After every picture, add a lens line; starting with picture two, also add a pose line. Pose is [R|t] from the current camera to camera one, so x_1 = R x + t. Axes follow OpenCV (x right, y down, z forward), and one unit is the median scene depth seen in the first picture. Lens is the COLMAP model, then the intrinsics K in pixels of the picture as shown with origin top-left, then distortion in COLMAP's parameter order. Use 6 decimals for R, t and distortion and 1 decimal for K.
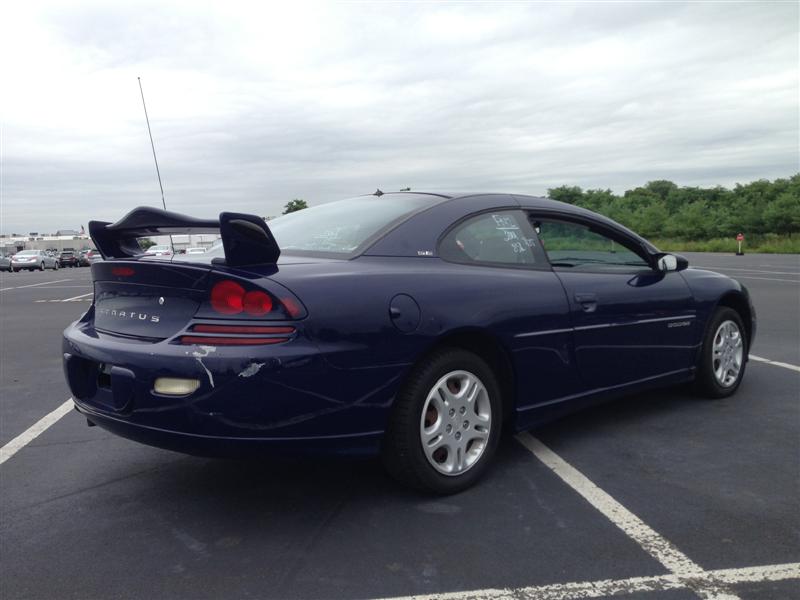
lens RADIAL K [[736.8, 0, 400.0], [0, 736.8, 300.0], [0, 0, 1]] dist [0.121234, -0.184043]
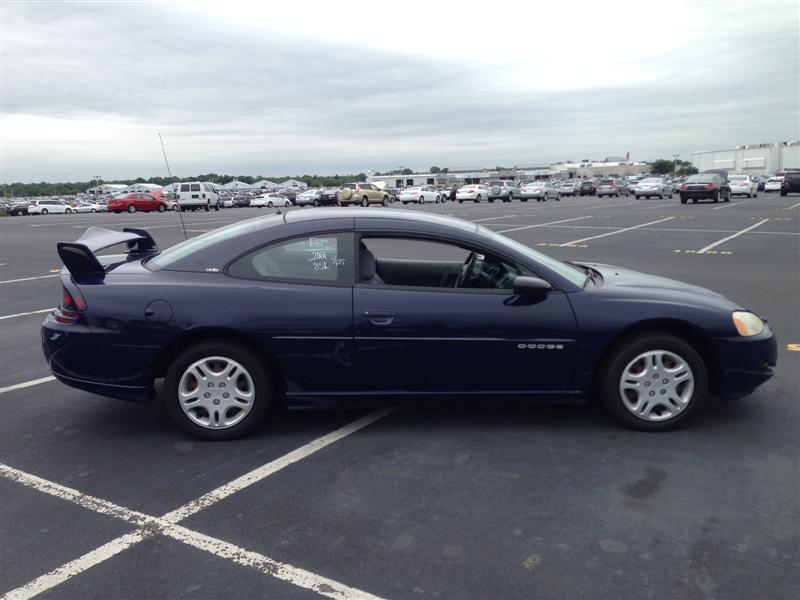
lens RADIAL K [[736.8, 0, 400.0], [0, 736.8, 300.0], [0, 0, 1]] dist [0.121234, -0.184043]
pose [[0.755410, 0.121425, -0.643903, 1.212210], [-0.055906, 0.991040, 0.121300, -0.196995], [0.652863, -0.055633, 0.755430, 0.170128]]
